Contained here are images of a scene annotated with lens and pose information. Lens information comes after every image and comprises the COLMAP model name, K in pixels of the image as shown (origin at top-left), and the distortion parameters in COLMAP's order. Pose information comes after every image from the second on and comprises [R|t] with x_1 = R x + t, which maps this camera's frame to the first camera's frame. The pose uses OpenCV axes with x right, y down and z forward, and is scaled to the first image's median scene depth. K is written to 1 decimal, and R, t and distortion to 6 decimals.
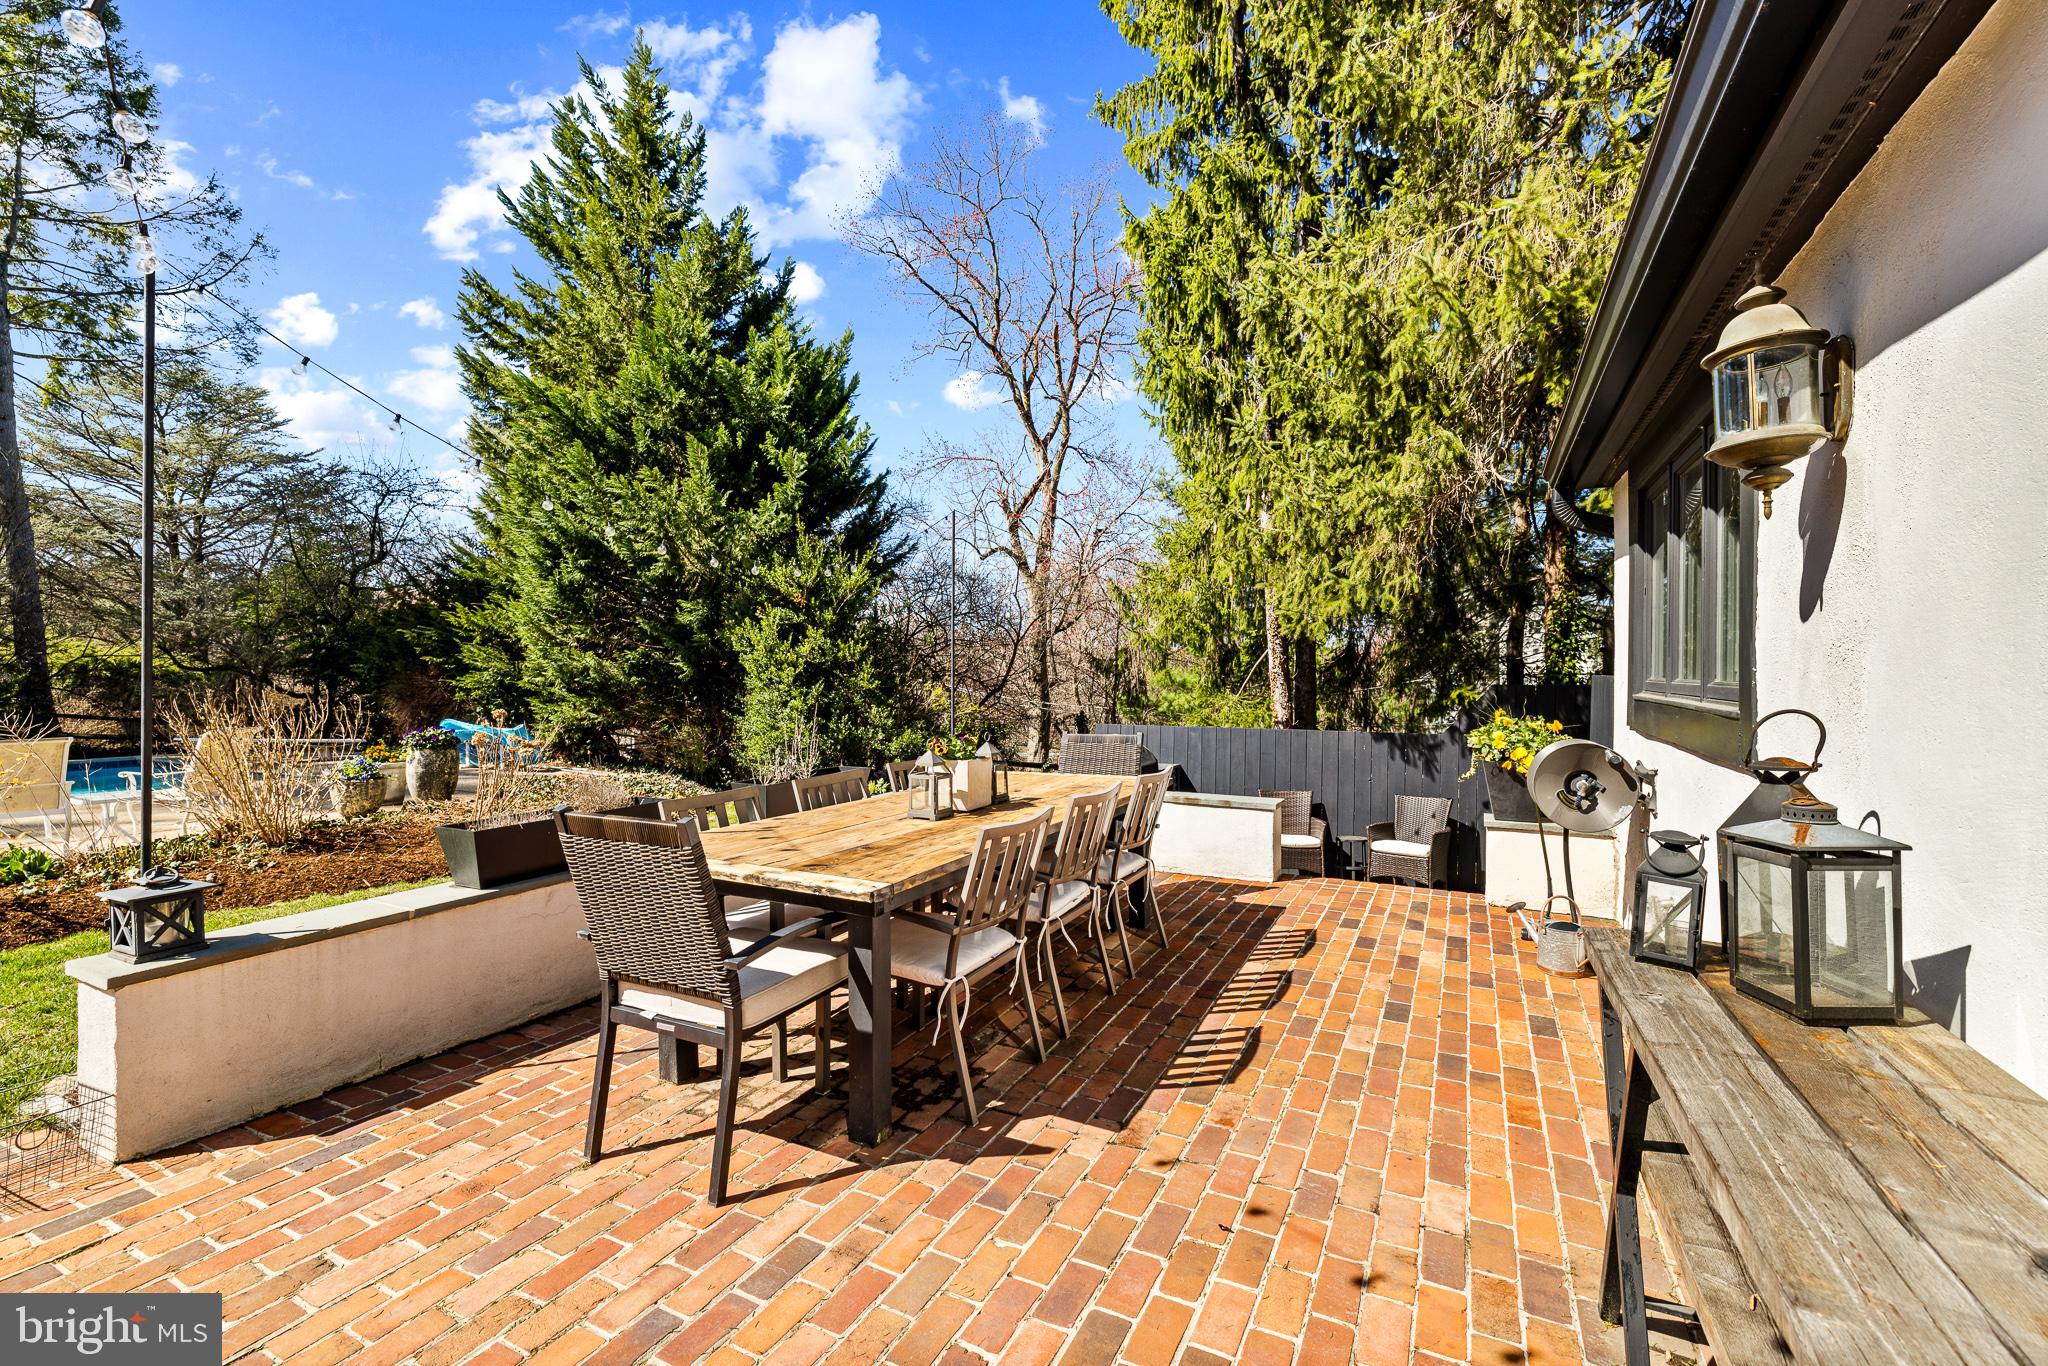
lens RADIAL K [[861.5, 0, 1024.0], [0, 861.5, 683.0], [0, 0, 1]] dist [0.017864, 0.000034]
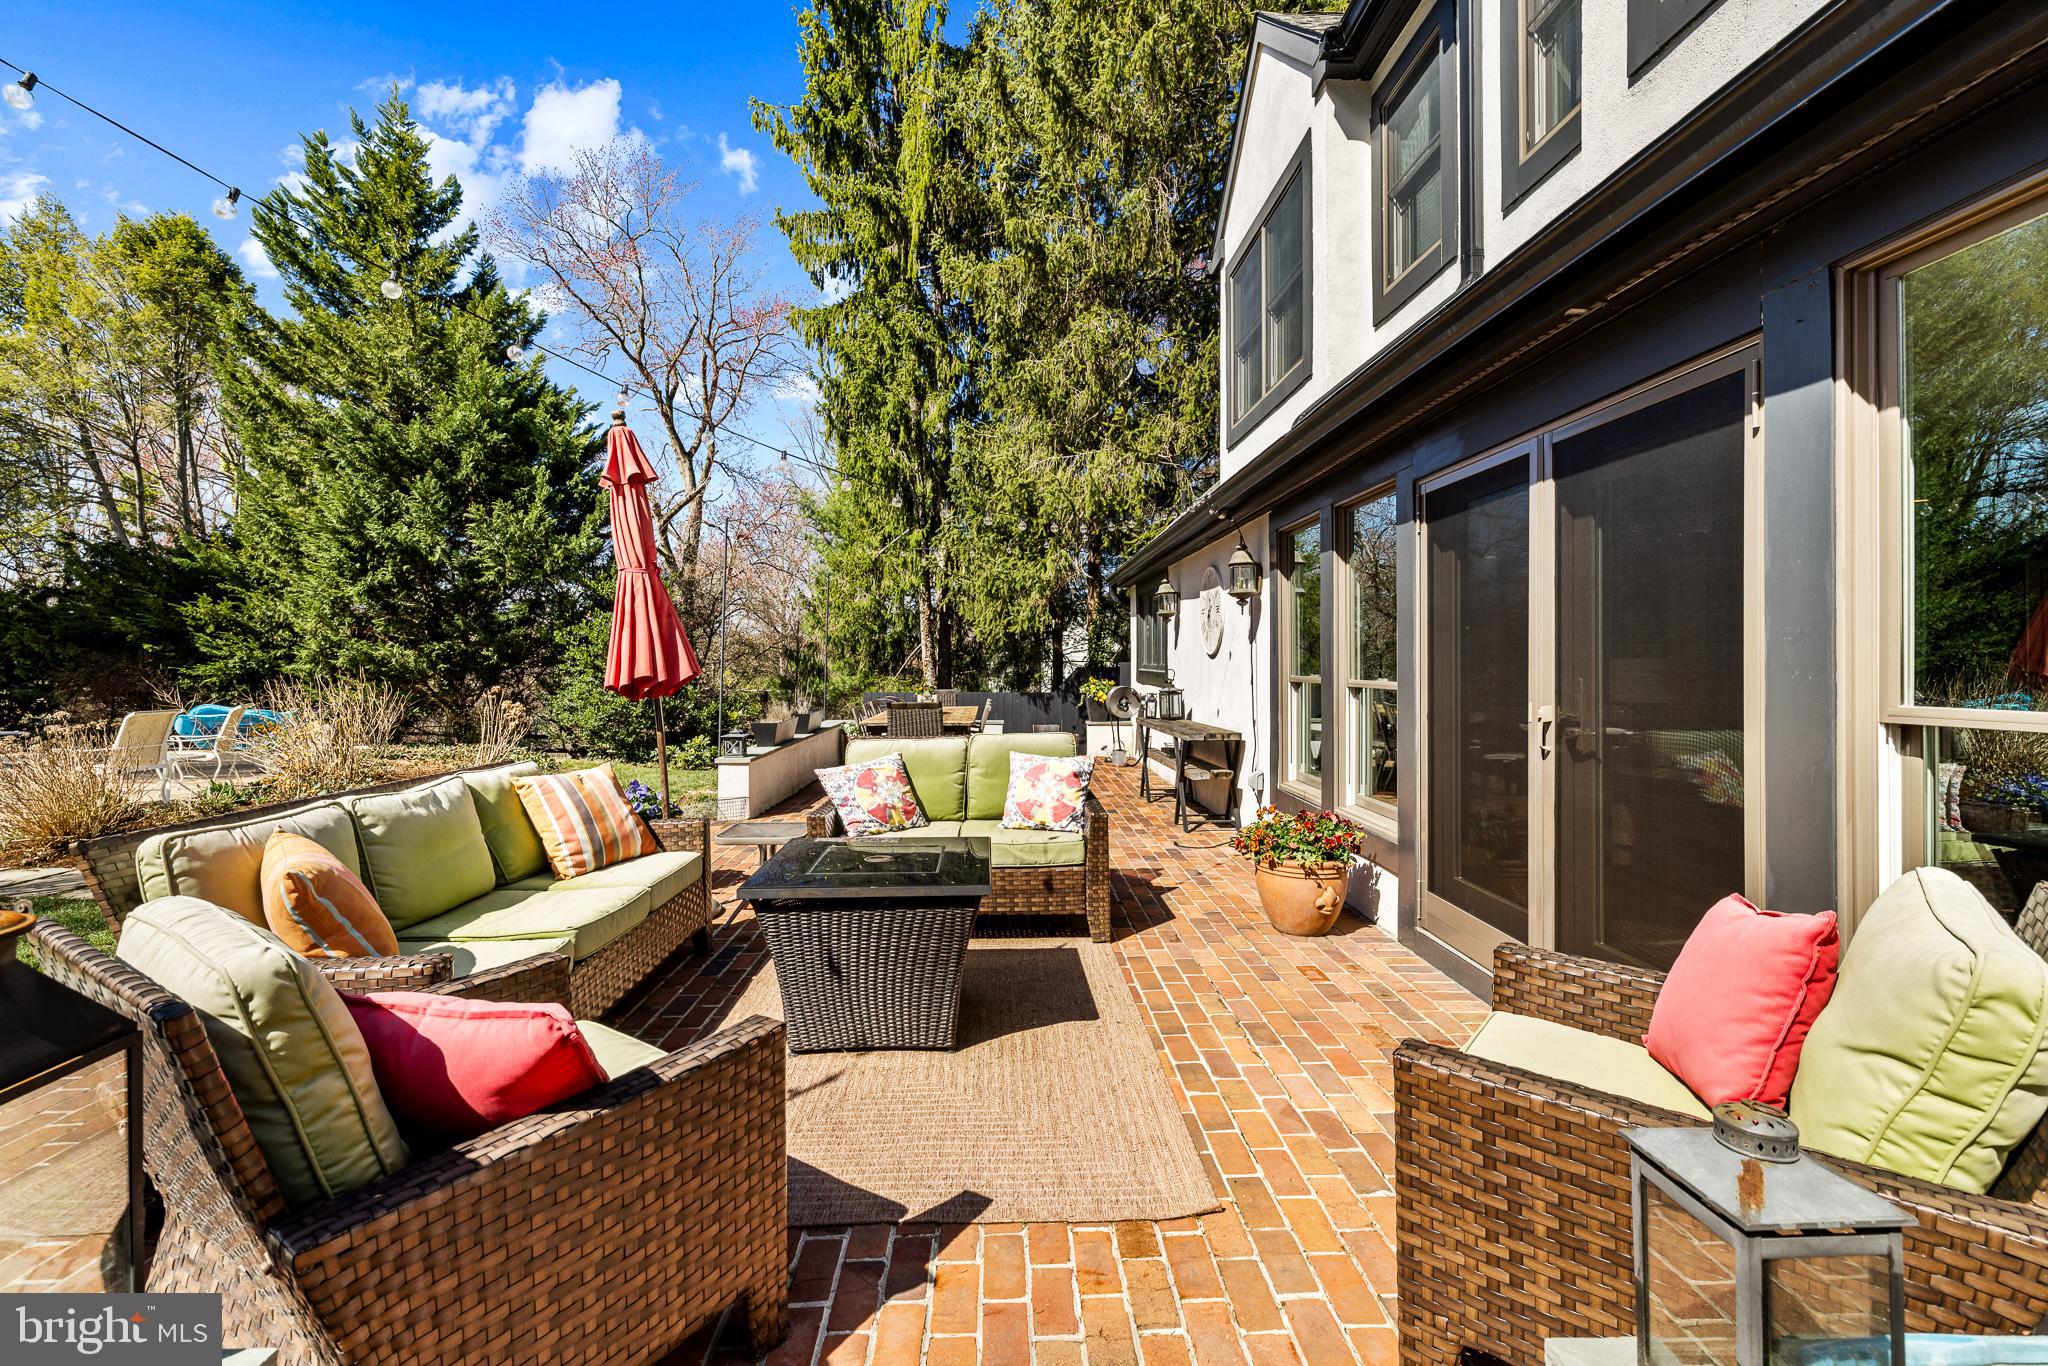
lens RADIAL K [[861.5, 0, 1024.0], [0, 861.5, 683.0], [0, 0, 1]] dist [0.017864, 0.000034]
pose [[0.872736, -0.013861, 0.487995, -0.317948], [0.006841, 0.999846, 0.016165, 0.003149], [-0.488144, -0.010769, 0.872697, -0.405804]]
